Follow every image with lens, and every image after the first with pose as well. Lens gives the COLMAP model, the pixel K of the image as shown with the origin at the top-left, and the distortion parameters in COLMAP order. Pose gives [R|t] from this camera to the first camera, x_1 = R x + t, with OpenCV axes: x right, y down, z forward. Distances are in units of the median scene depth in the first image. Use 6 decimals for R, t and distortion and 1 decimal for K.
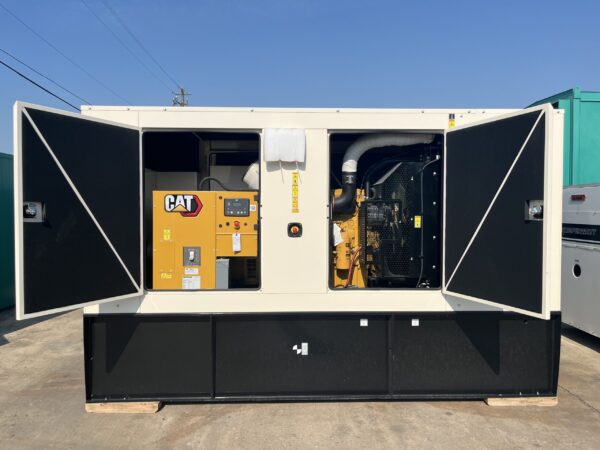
lens RADIAL K [[460.0, 0, 300.0], [0, 460.0, 225.0], [0, 0, 1]] dist [0.059480, -0.066943]
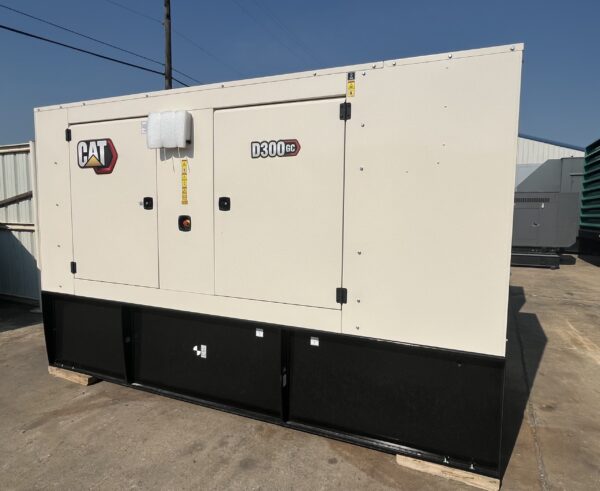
lens RADIAL K [[407.5, 0, 310.3], [0, 407.5, 243.0], [0, 0, 1]] dist [-0.002236, -0.001019]
pose [[0.901306, 0.050401, -0.430241, 0.566081], [-0.024461, 0.997545, 0.065615, -0.009438], [0.432492, -0.048615, 0.900326, 0.377726]]
